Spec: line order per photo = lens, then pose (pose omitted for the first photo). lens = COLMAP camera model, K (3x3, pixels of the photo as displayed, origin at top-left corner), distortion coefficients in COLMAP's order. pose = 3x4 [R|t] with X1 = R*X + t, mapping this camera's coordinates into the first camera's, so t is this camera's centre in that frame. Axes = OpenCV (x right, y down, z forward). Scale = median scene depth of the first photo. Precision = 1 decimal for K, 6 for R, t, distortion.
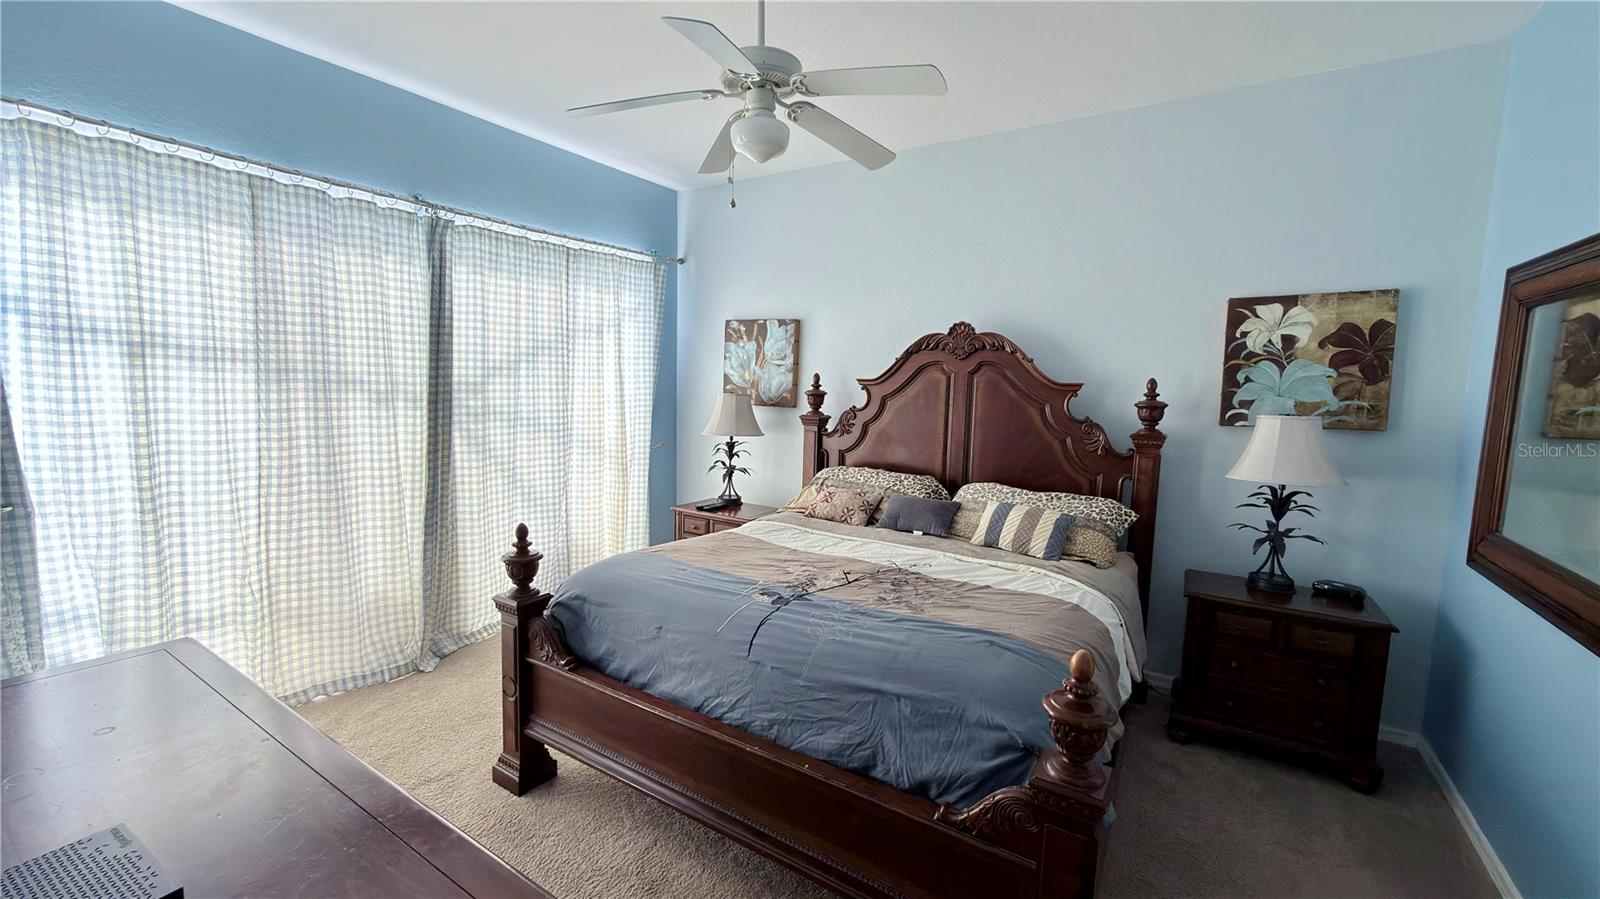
lens RADIAL K [[640.7, 0, 800.0], [0, 640.7, 449.5], [0, 0, 1]] dist [0.000861, -0.000668]
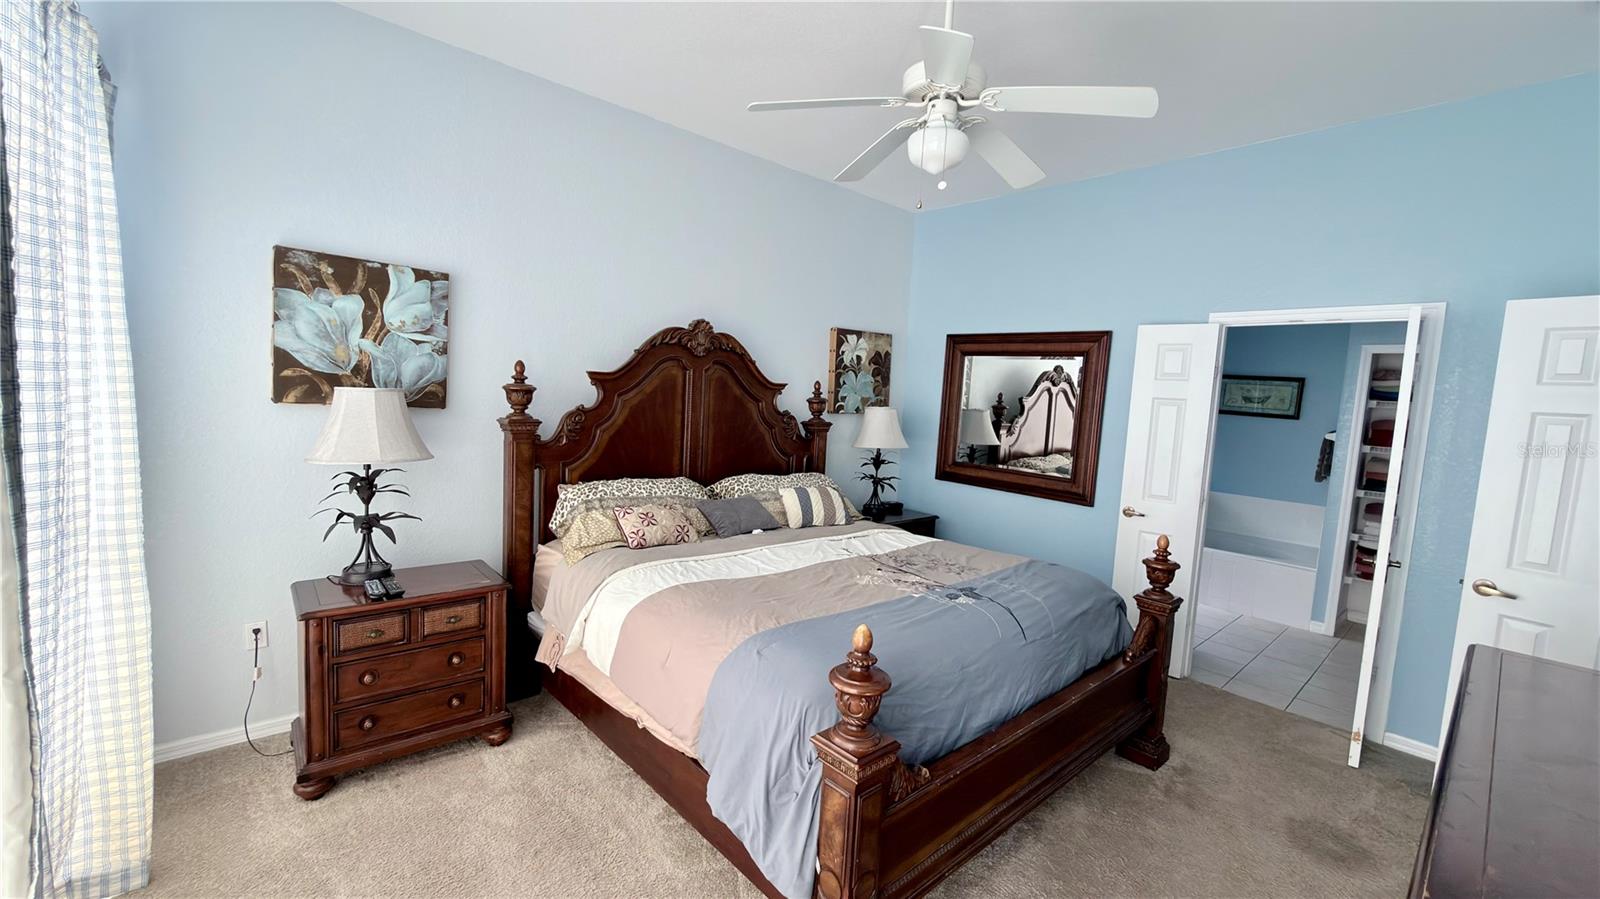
lens RADIAL K [[640.7, 0, 800.0], [0, 640.7, 449.5], [0, 0, 1]] dist [0.000861, -0.000668]
pose [[0.265217, -0.098246, 0.959170, -0.743172], [0.055074, 0.994715, 0.086658, -0.081713], [-0.962615, 0.029842, 0.269226, 0.639828]]
